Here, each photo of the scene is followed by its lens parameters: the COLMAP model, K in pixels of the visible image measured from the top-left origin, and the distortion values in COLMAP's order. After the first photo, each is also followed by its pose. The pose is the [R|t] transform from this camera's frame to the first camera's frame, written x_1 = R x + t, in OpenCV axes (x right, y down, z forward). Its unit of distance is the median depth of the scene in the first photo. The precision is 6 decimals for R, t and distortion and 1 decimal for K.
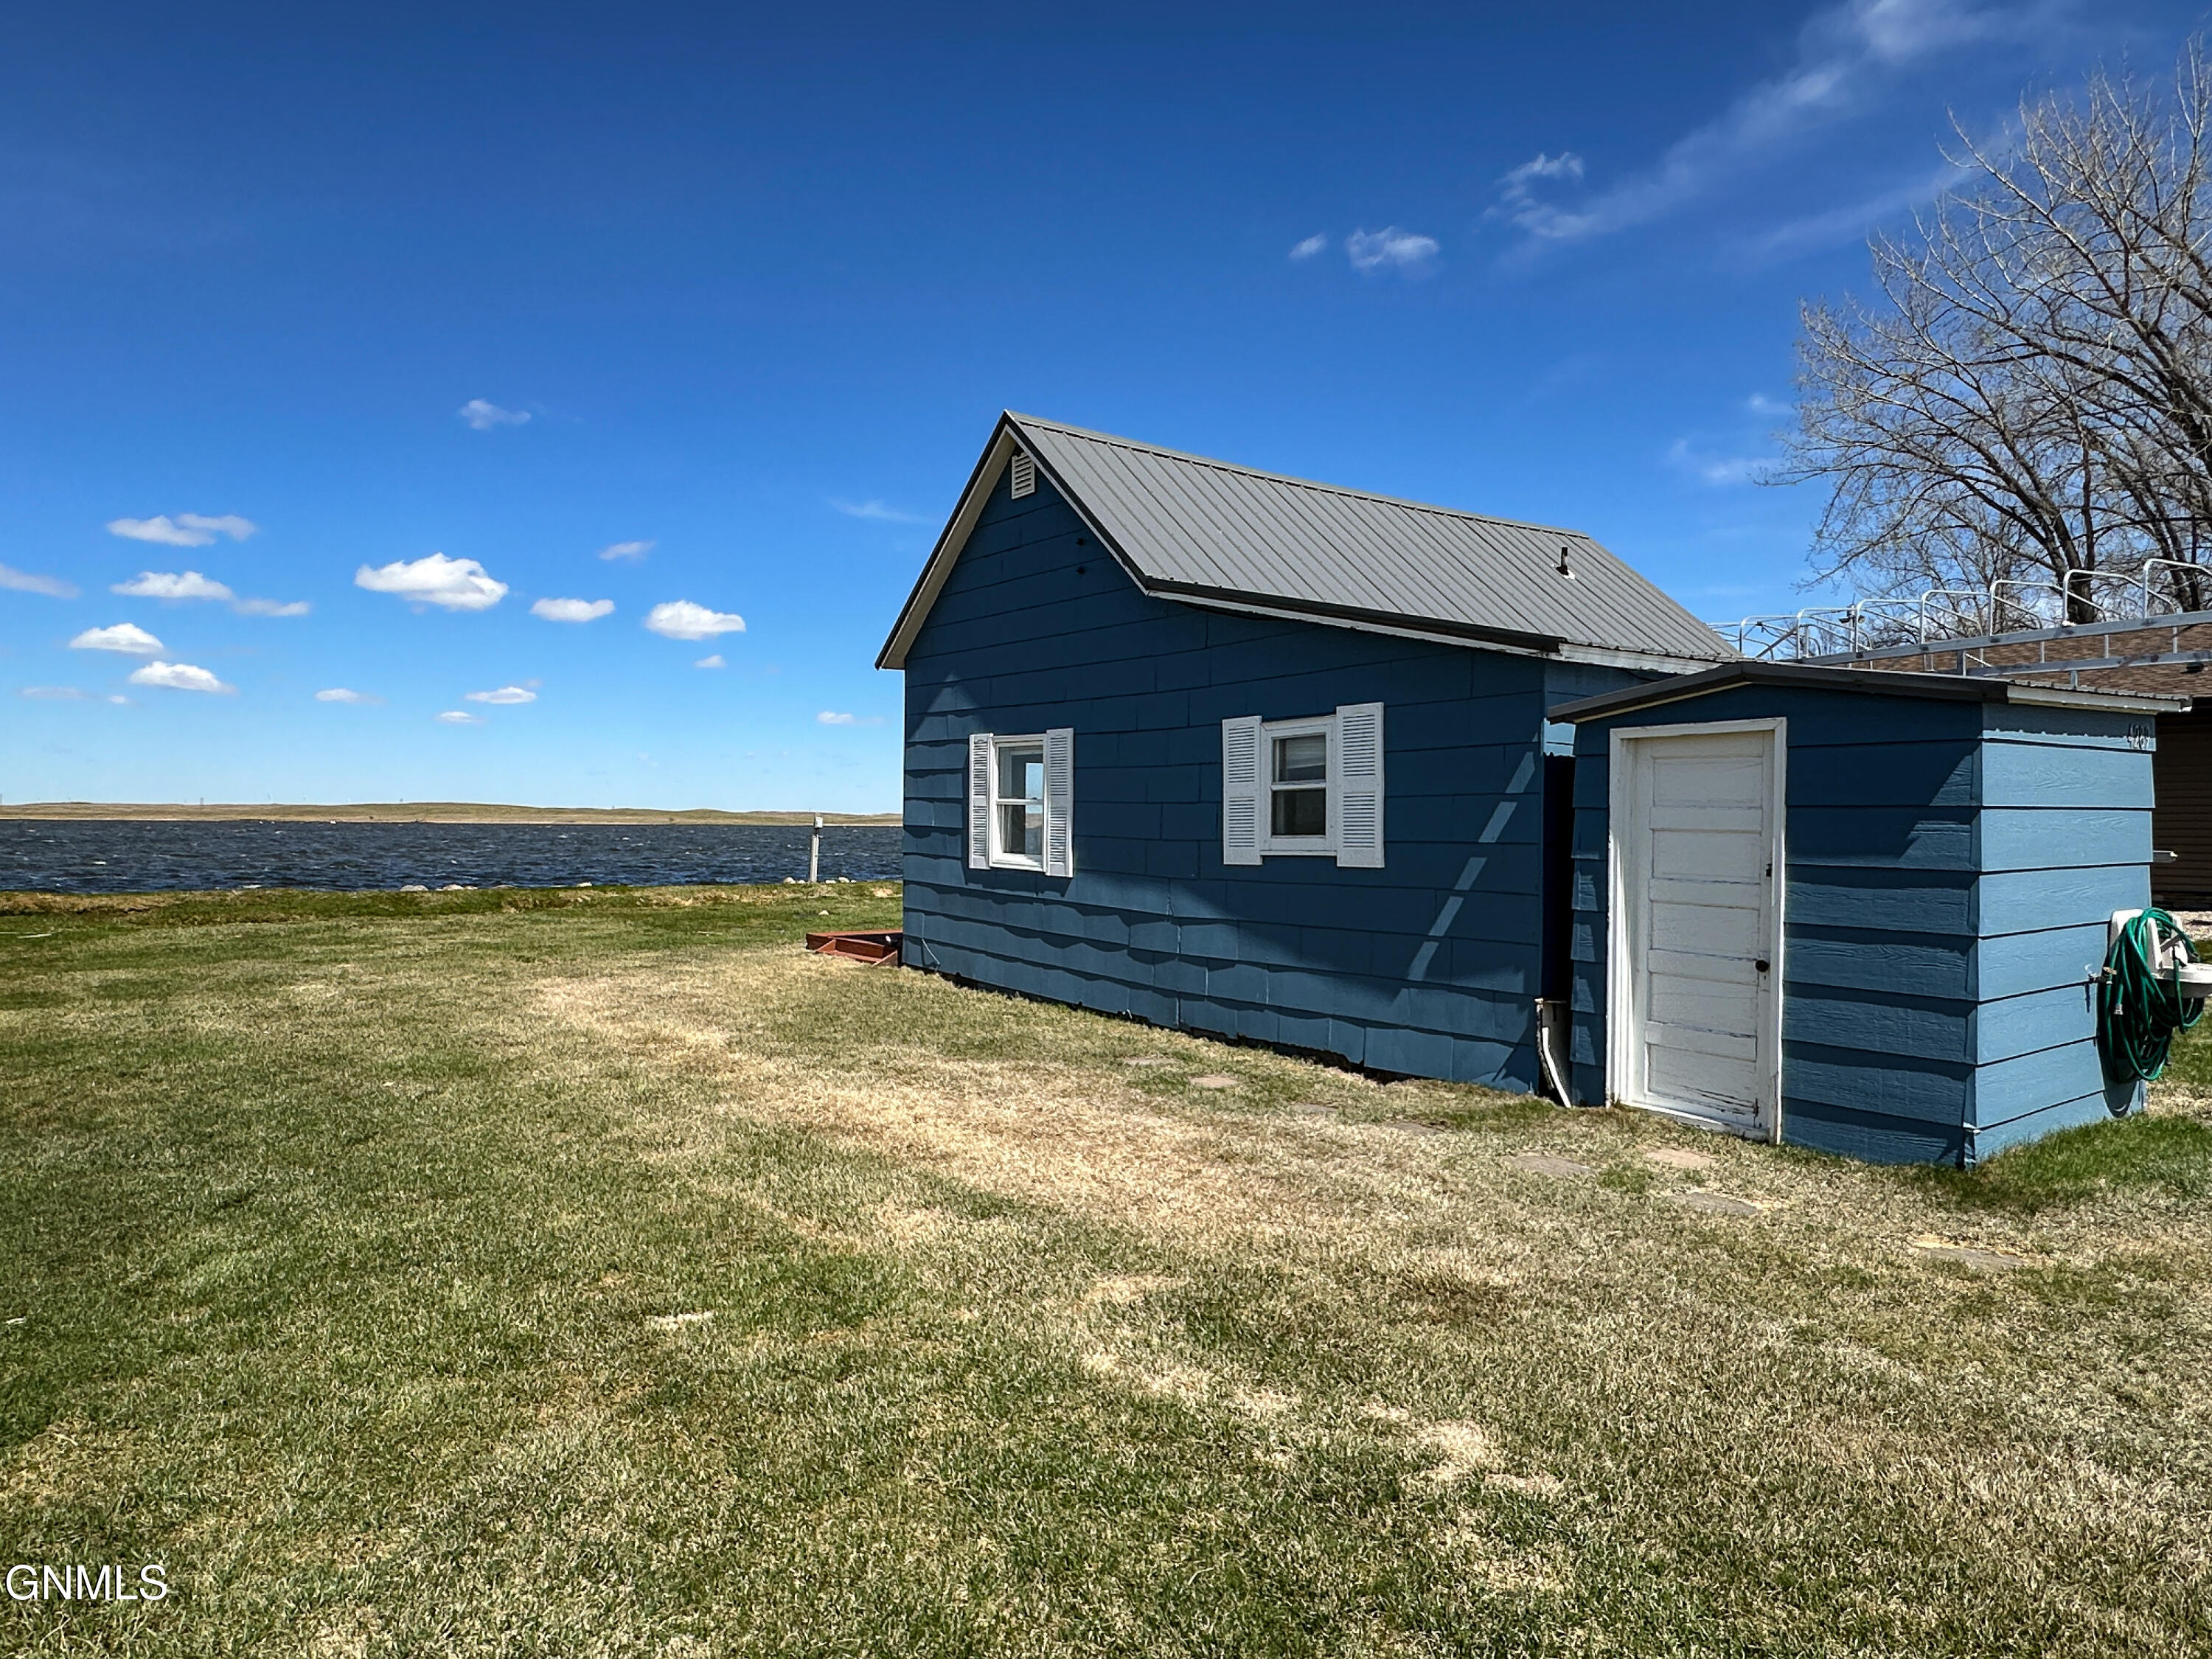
lens RADIAL K [[1345.3, 0, 1107.5], [0, 1345.3, 823.1], [0, 0, 1]] dist [-0.001941, -0.000025]
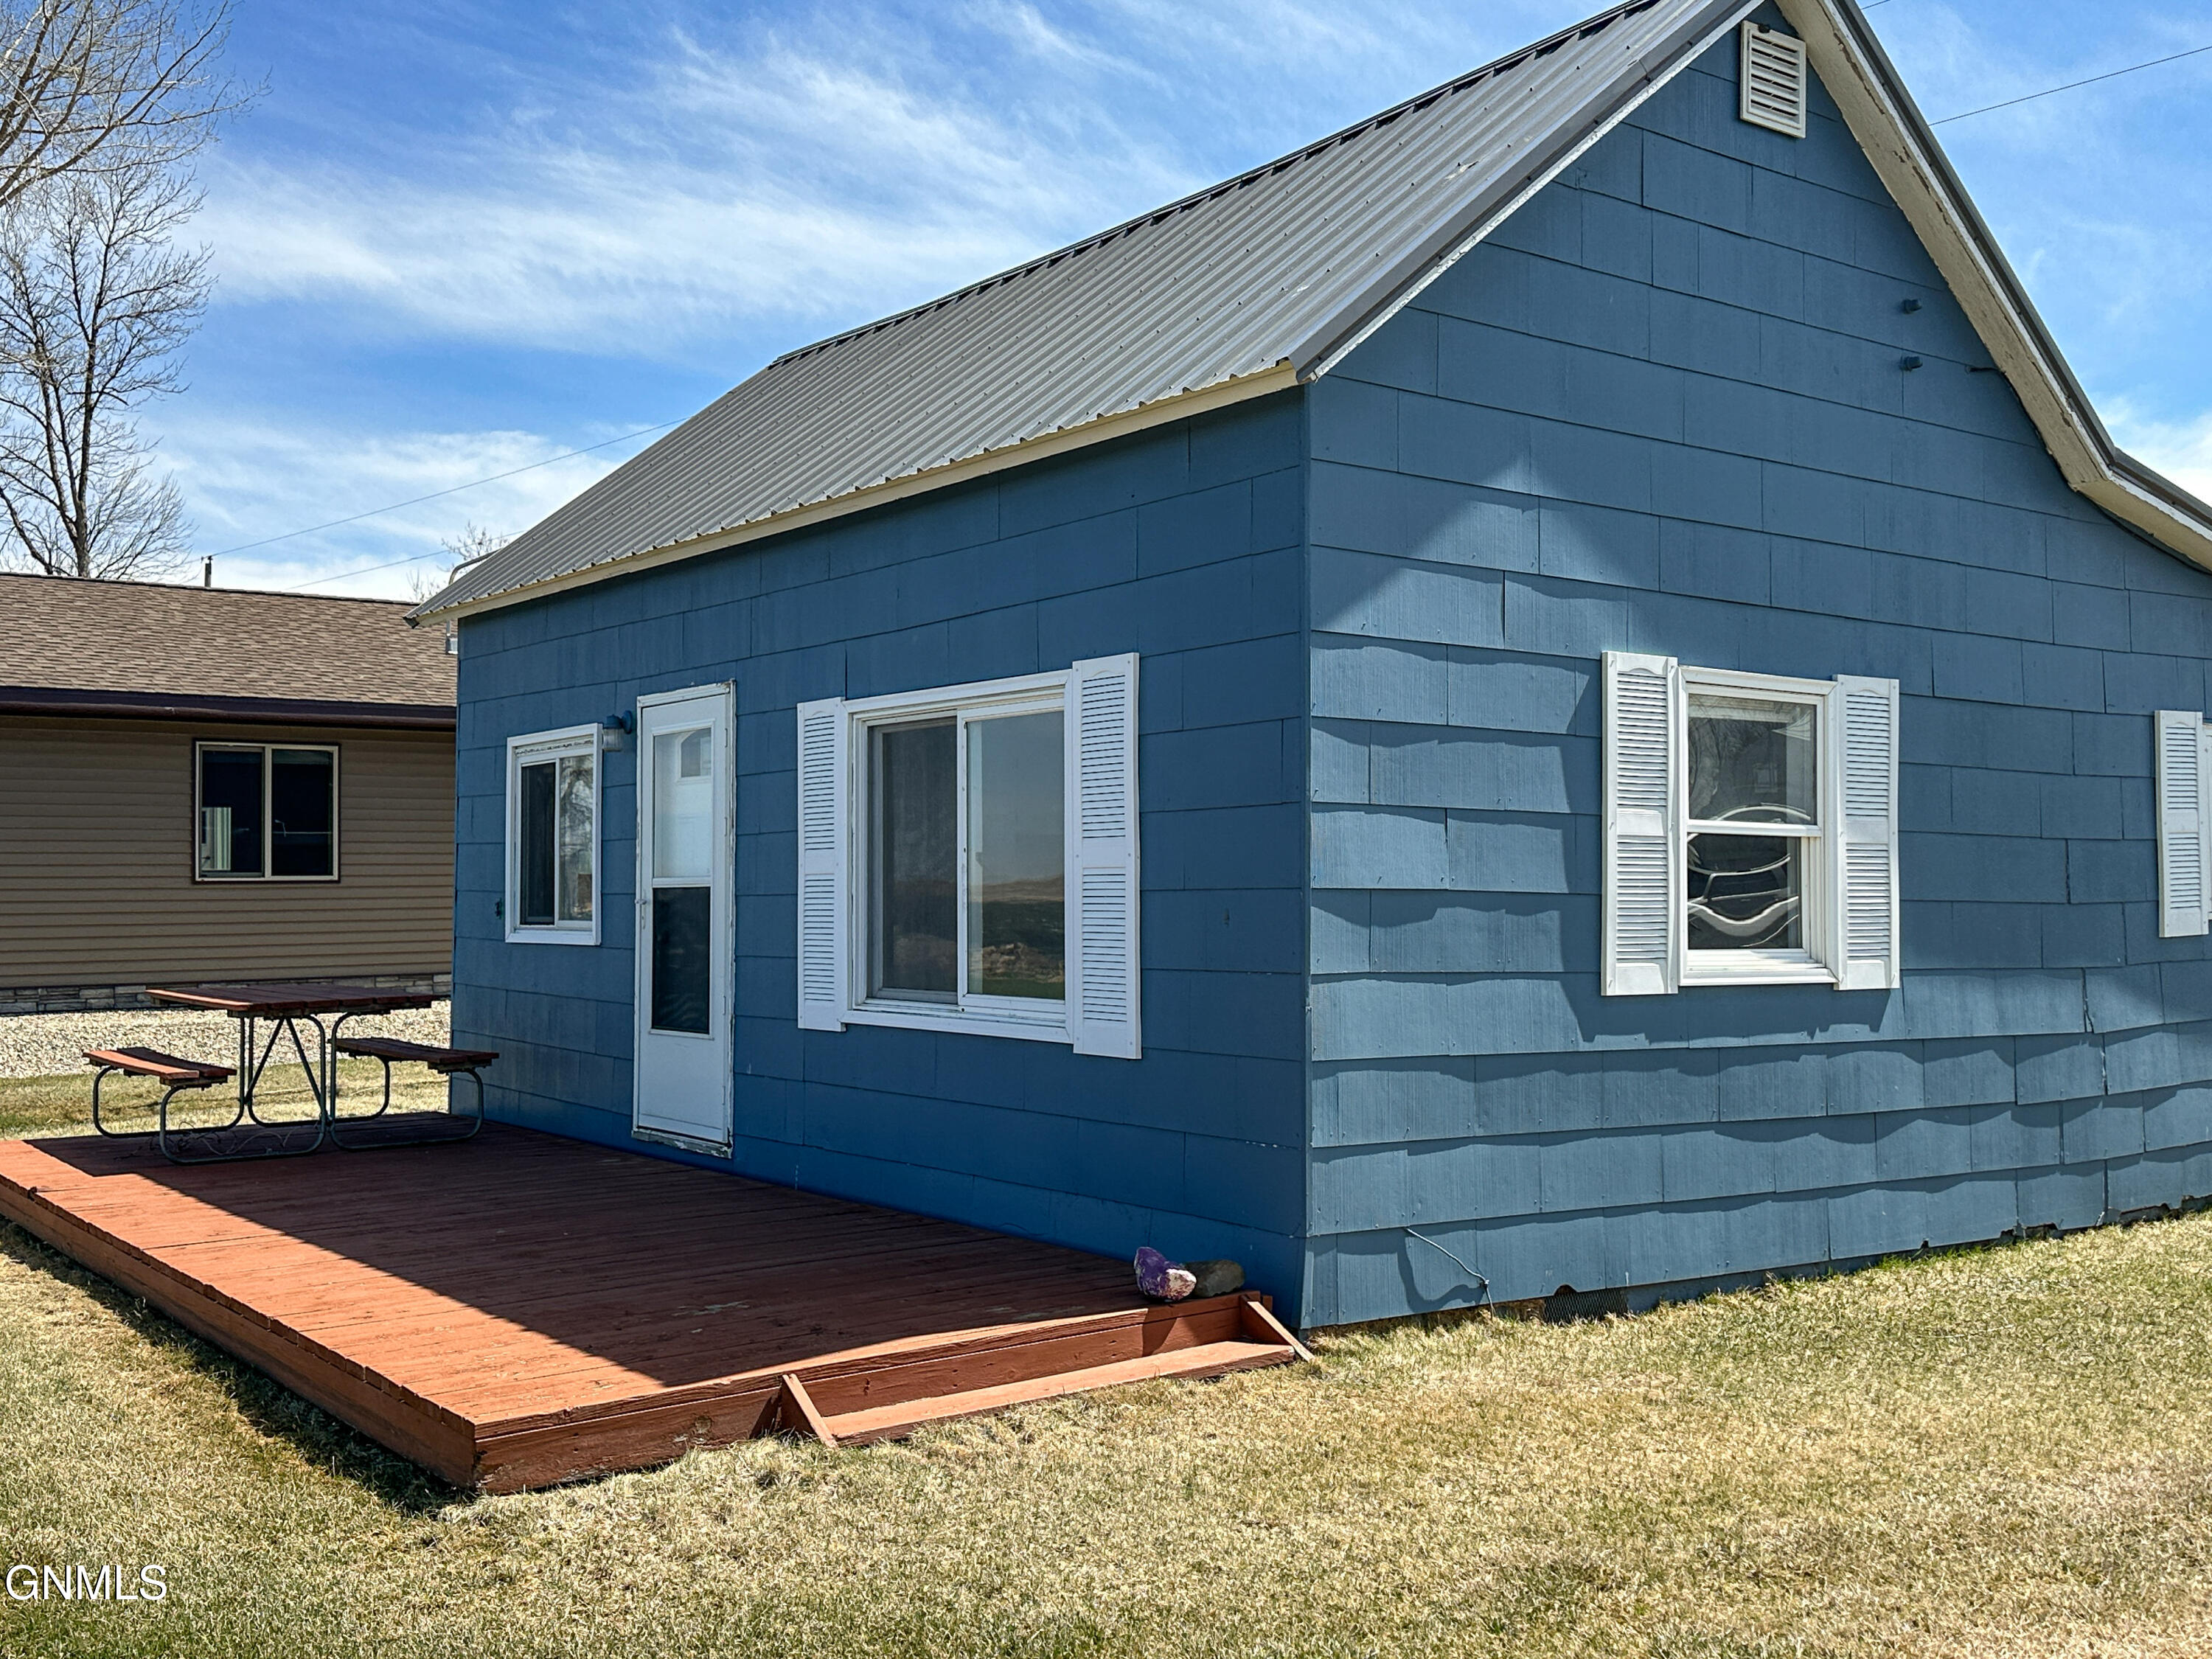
lens RADIAL K [[2196.5, 0, 1107.6], [0, 2196.5, 835.3], [0, 0, 1]] dist [0.058857, 0.000000]
pose [[-0.019871, 0.023255, 0.999532, -0.795267], [0.012100, 0.999662, -0.023017, 0.000394], [-0.999729, 0.011637, -0.020145, 1.265090]]
